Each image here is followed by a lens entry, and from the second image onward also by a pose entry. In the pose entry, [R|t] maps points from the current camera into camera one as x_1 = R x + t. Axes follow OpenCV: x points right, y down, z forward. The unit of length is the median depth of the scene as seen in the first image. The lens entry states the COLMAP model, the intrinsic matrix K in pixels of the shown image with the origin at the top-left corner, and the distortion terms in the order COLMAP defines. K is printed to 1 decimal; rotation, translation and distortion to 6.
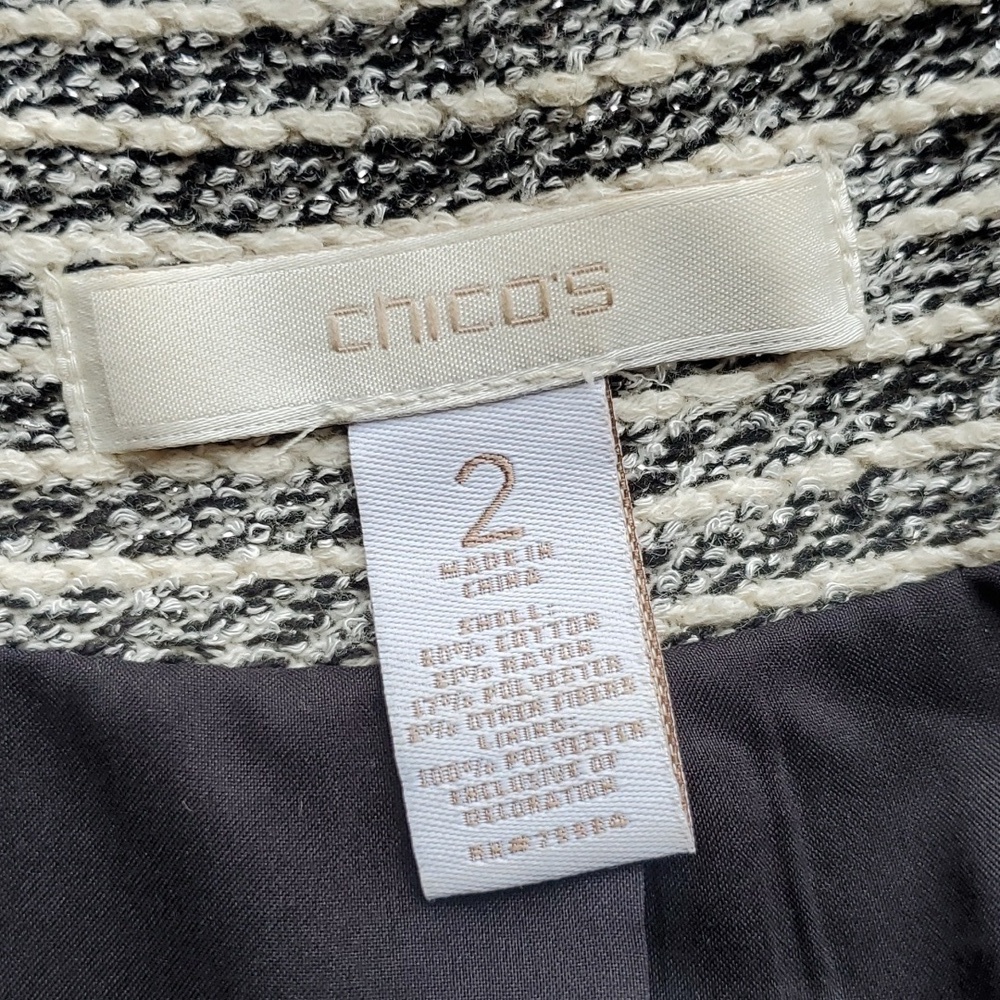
lens RADIAL K [[2070.2, 0, 500.0], [0, 2070.2, 500.0], [0, 0, 1]] dist [0.392361, -3.166938]
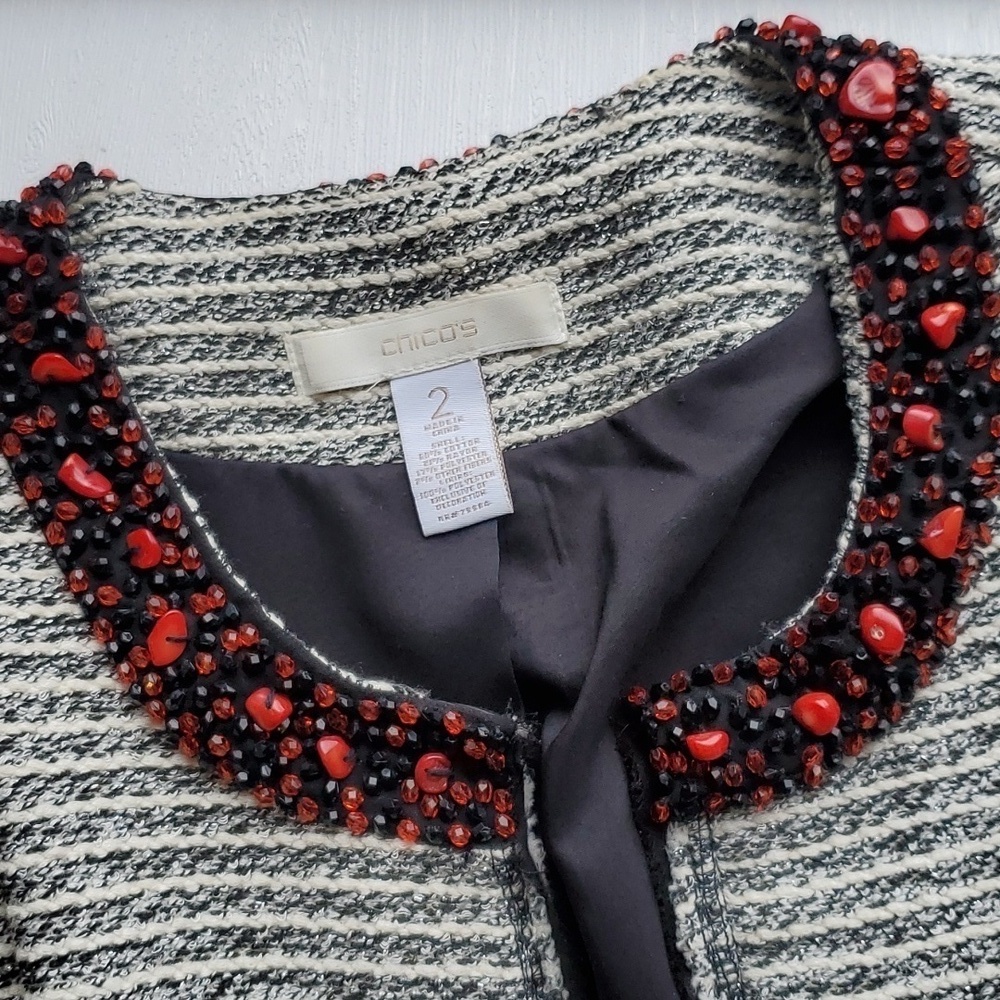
lens RADIAL K [[2596.2, 0, 500.0], [0, 2596.2, 500.0], [0, 0, 1]] dist [0.287530, 0.154034]
pose [[0.997249, -0.059485, -0.044229, 0.229693], [0.056030, 0.995560, -0.075631, 0.412409], [0.048531, 0.072945, 0.996154, -2.586647]]
